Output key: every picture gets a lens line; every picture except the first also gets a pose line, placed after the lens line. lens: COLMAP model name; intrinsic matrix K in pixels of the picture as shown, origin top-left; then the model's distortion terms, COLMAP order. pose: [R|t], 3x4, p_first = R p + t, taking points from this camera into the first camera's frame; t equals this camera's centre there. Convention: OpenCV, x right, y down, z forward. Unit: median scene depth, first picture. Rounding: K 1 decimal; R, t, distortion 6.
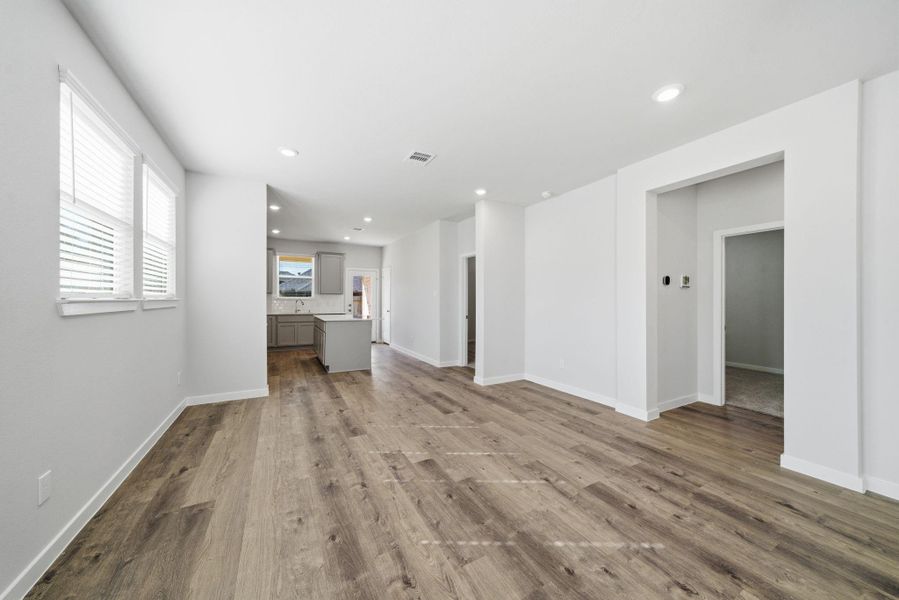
lens RADIAL K [[306.3, 0, 445.0], [0, 306.3, 299.7], [0, 0, 1]] dist [-0.004614, 0.001523]
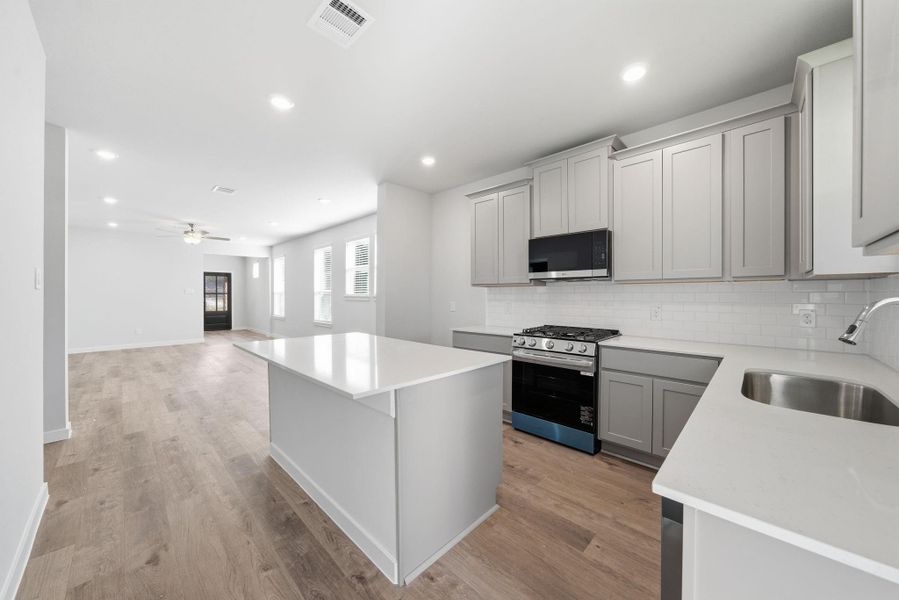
lens RADIAL K [[328.7, 0, 440.7], [0, 328.7, 297.2], [0, 0, 1]] dist [0.003359, 0.000156]
pose [[-0.962001, -0.004149, -0.273013, -0.600524], [-0.005766, 0.999970, 0.005119, -0.007105], [0.272984, 0.006499, -0.961997, 2.629079]]
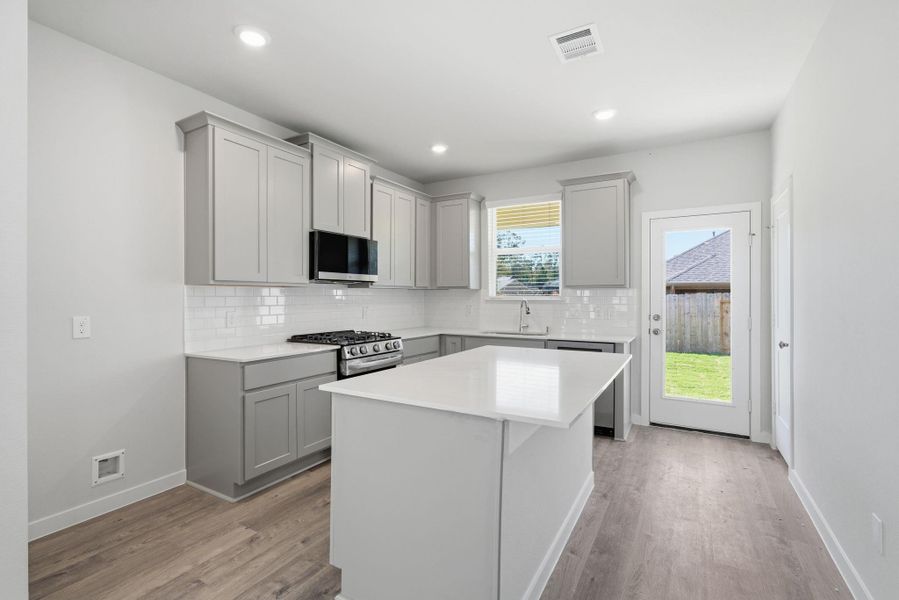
lens RADIAL K [[419.8, 0, 445.0], [0, 419.8, 298.4], [0, 0, 1]] dist [-0.005609, 0.000766]
pose [[0.522442, -0.000246, -0.852675, -0.070423], [0.000019, 1.000000, -0.000276, -0.010689], [0.852675, 0.000128, 0.522442, 1.448055]]
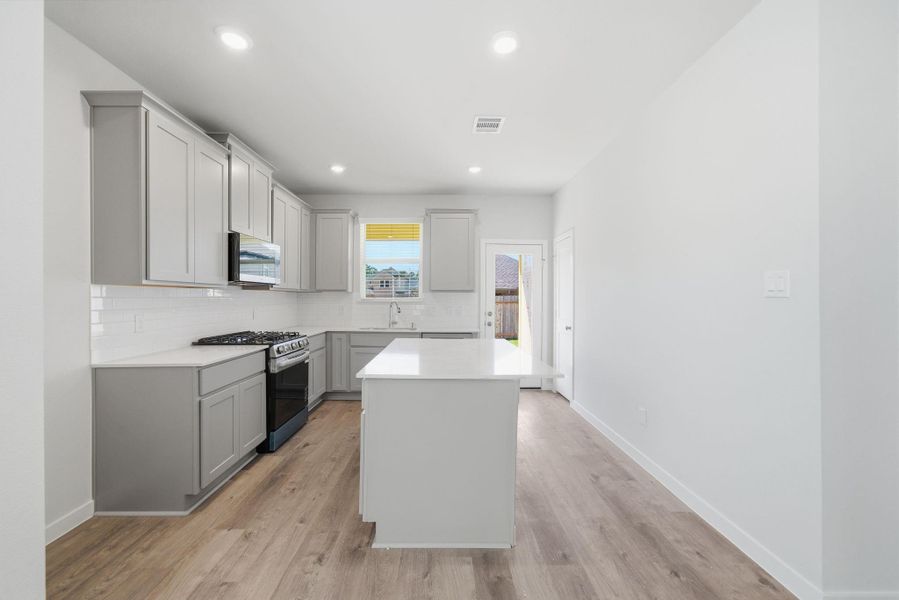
lens RADIAL K [[366.3, 0, 449.6], [0, 366.3, 301.9], [0, 0, 1]] dist [-0.003041, 0.000254]
pose [[0.887573, 0.001606, -0.460664, -0.237136], [0.000325, 0.999991, 0.004112, -0.010086], [0.460667, -0.003799, 0.887565, 1.152570]]
